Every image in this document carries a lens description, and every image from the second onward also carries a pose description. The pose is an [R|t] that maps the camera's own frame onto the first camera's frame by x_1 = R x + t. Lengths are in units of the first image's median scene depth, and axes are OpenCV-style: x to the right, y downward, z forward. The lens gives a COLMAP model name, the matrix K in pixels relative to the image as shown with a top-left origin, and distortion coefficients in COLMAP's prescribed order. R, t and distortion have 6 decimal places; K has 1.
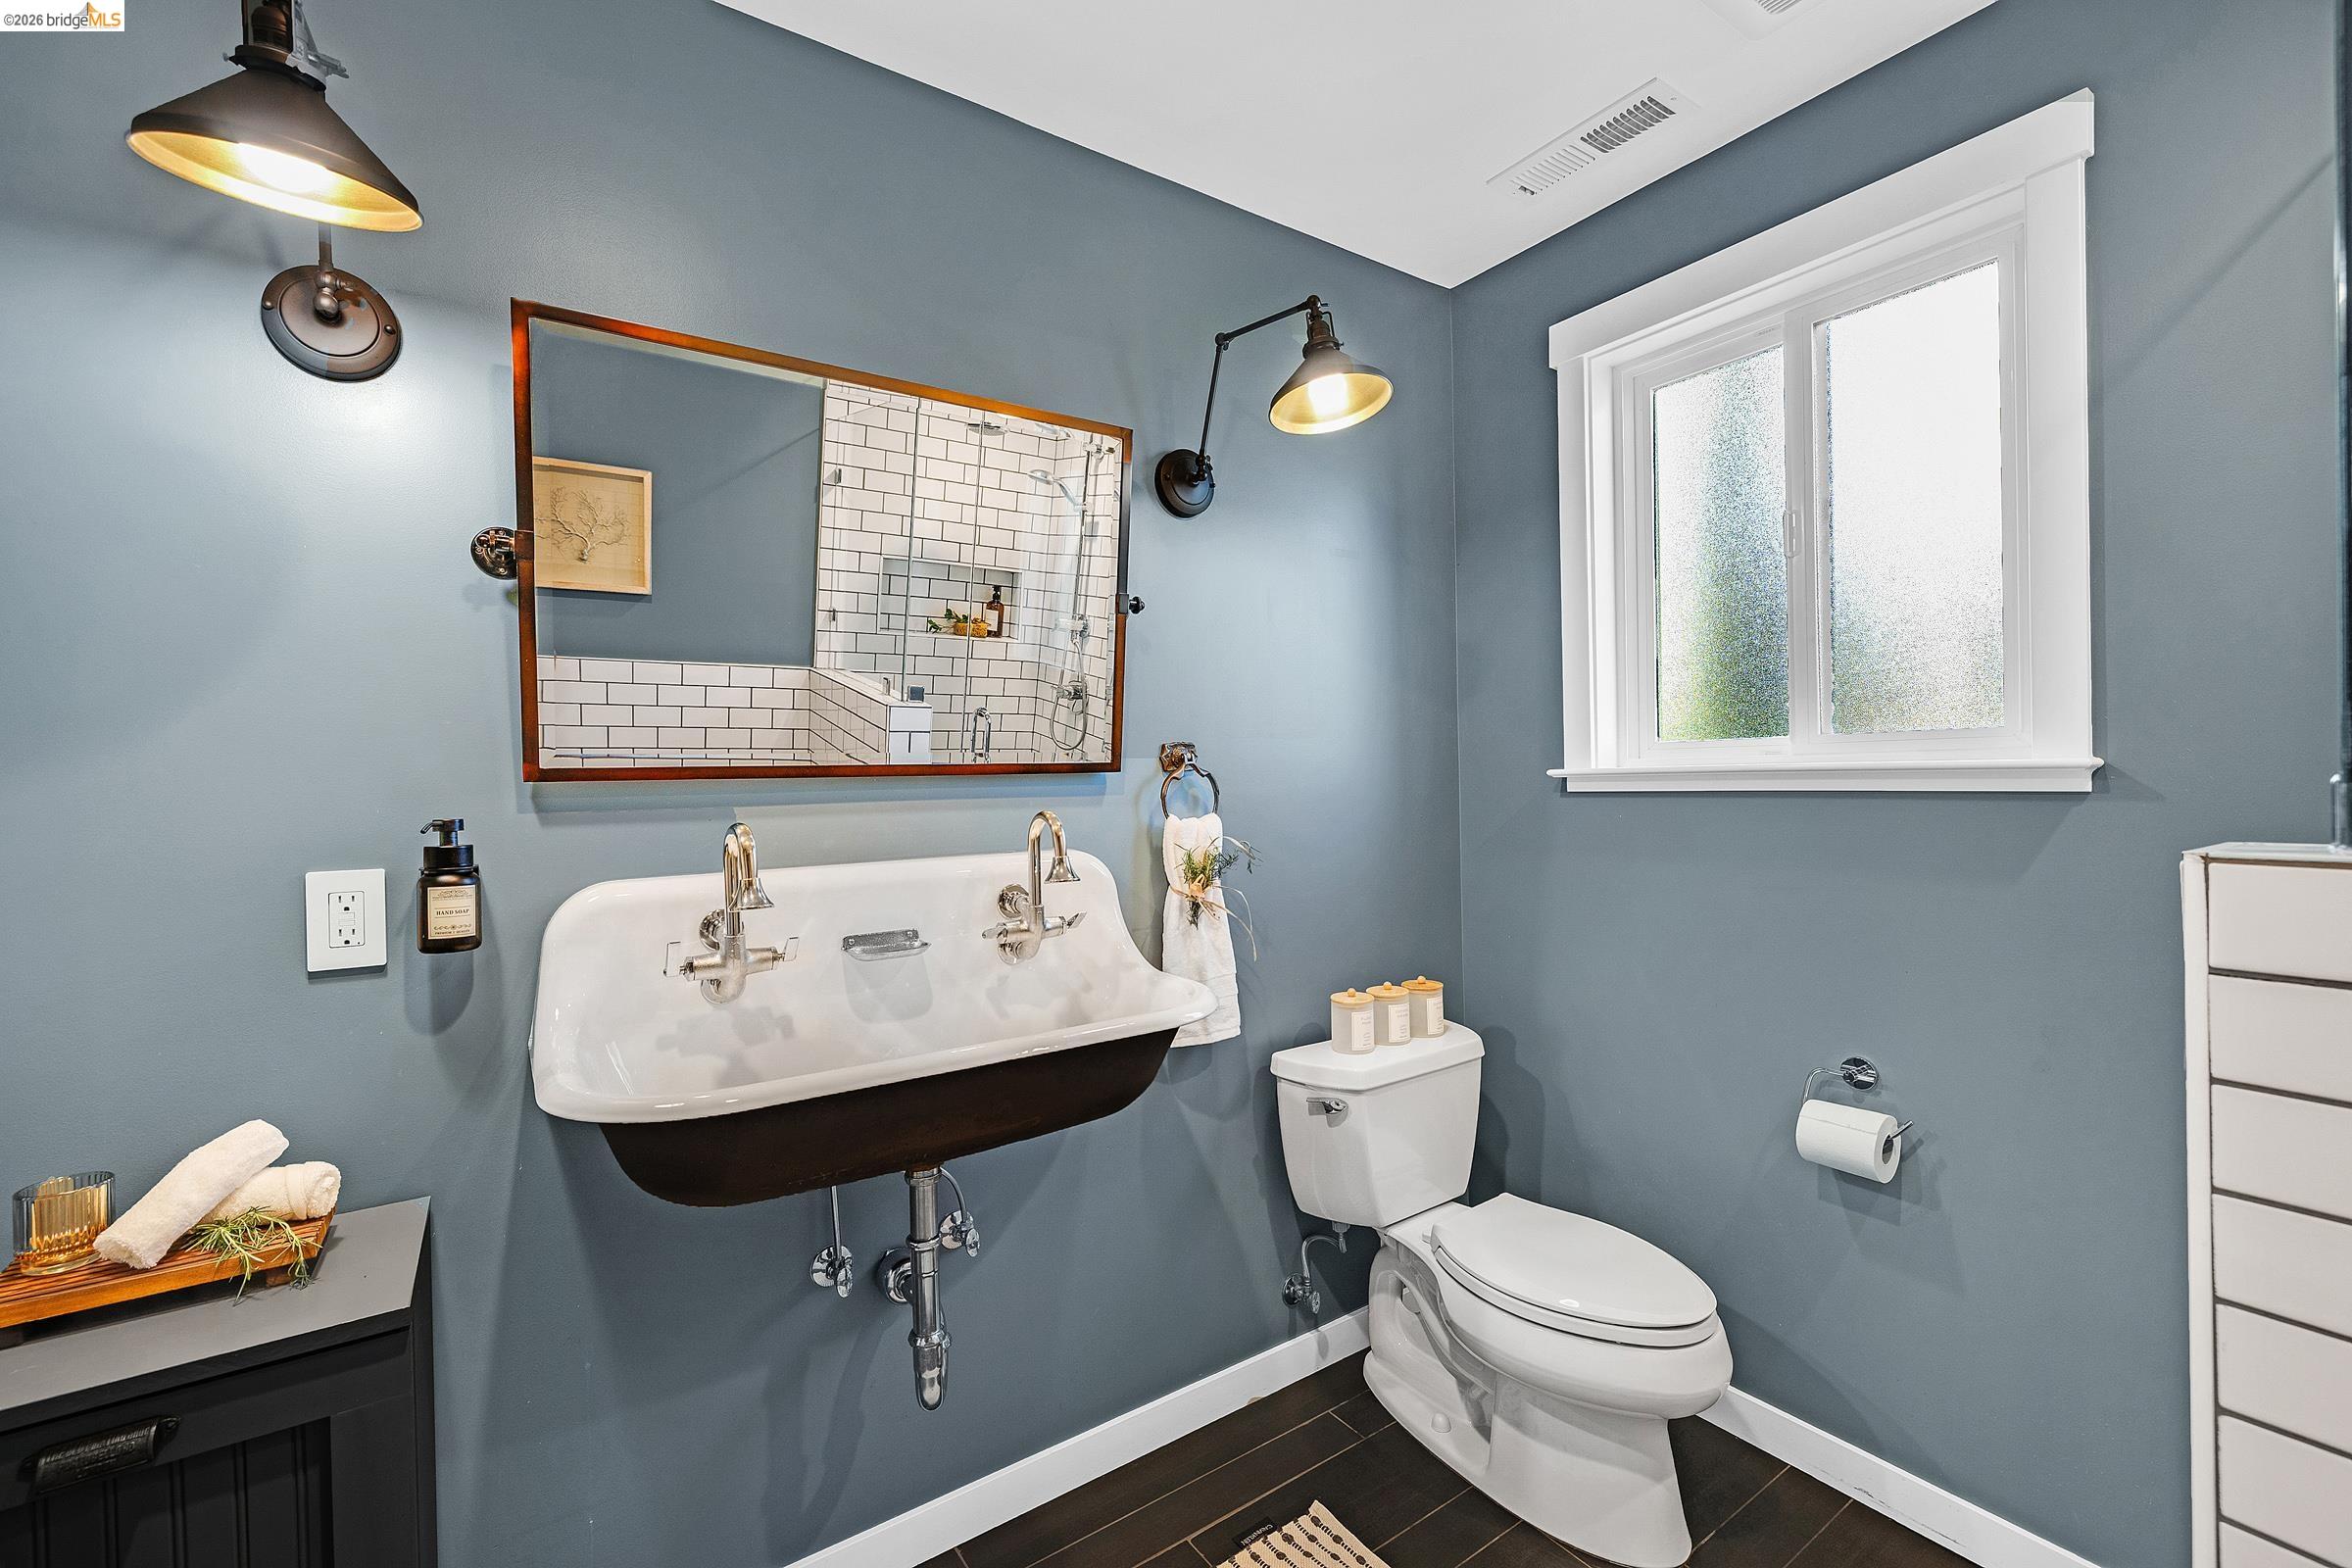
lens RADIAL K [[984.8, 0, 1174.6], [0, 984.8, 791.6], [0, 0, 1]] dist [-0.000978, 0.000406]
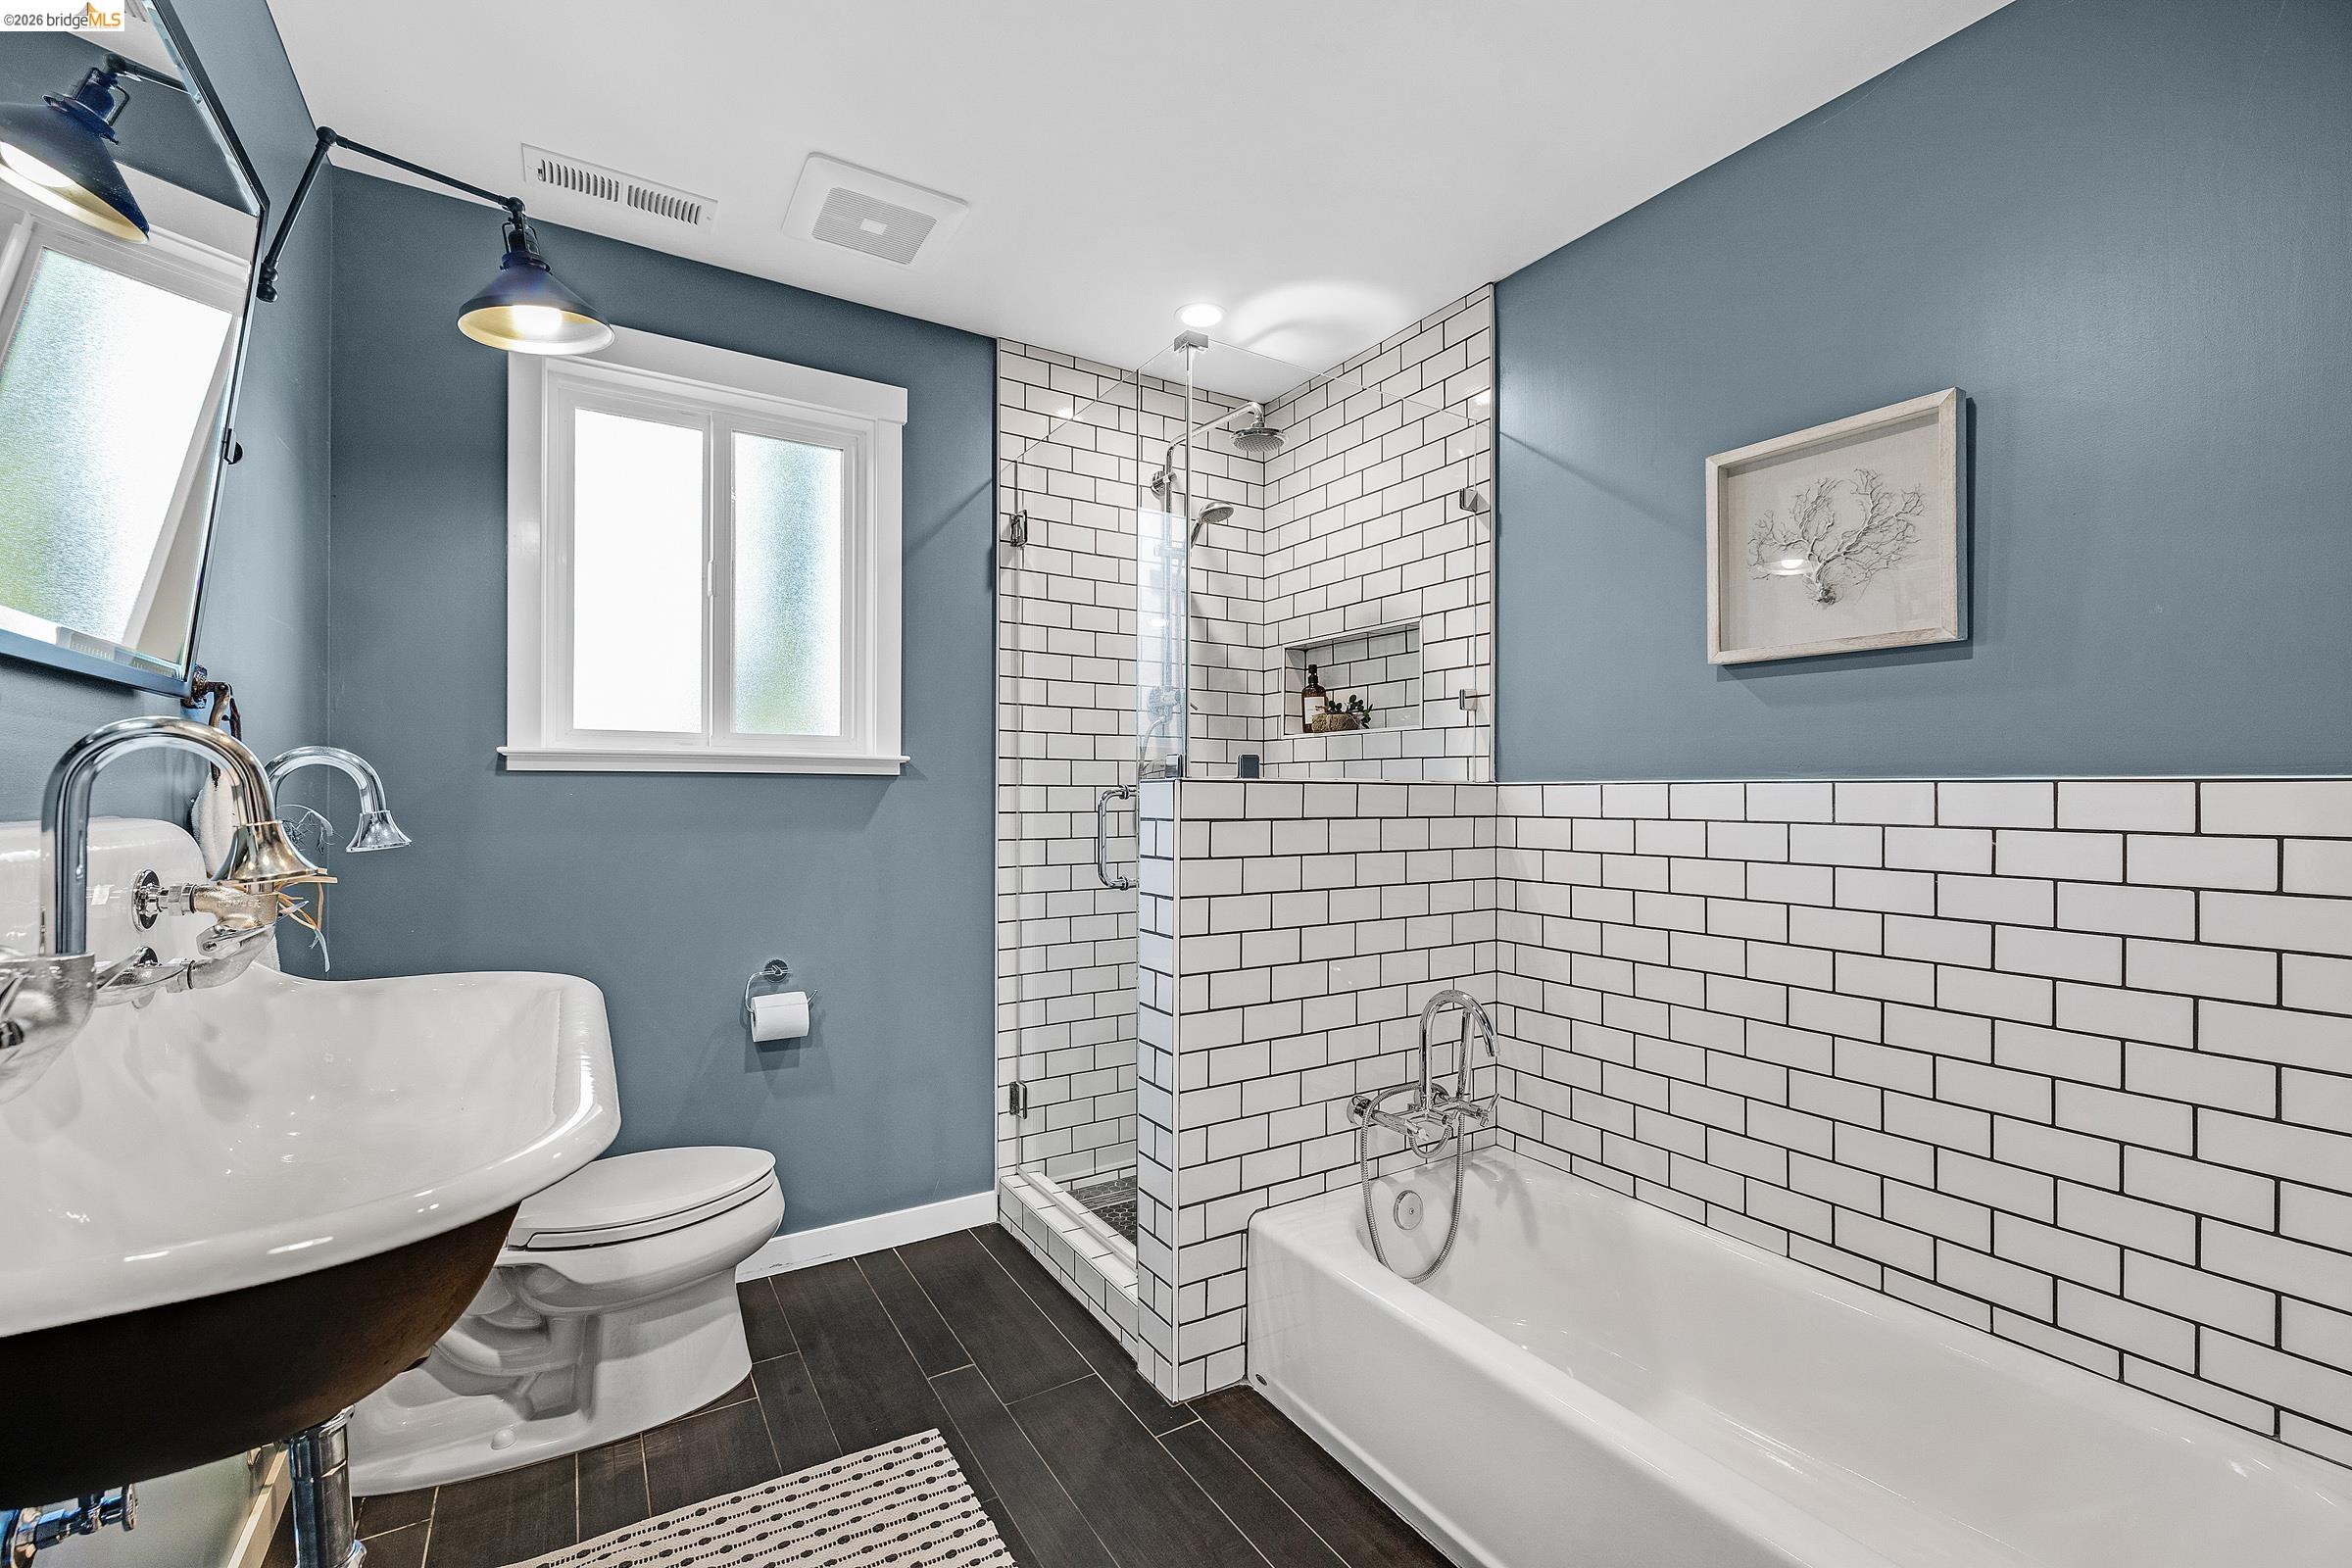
lens RADIAL K [[984.8, 0, 1174.0], [0, 984.8, 785.5], [0, 0, 1]] dist [-0.000978, 0.000406]
pose [[0.056427, 0.025331, 0.998085, -0.707160], [0.006520, 0.999647, -0.025739, 0.058528], [-0.998385, 0.007960, 0.056241, 0.342949]]
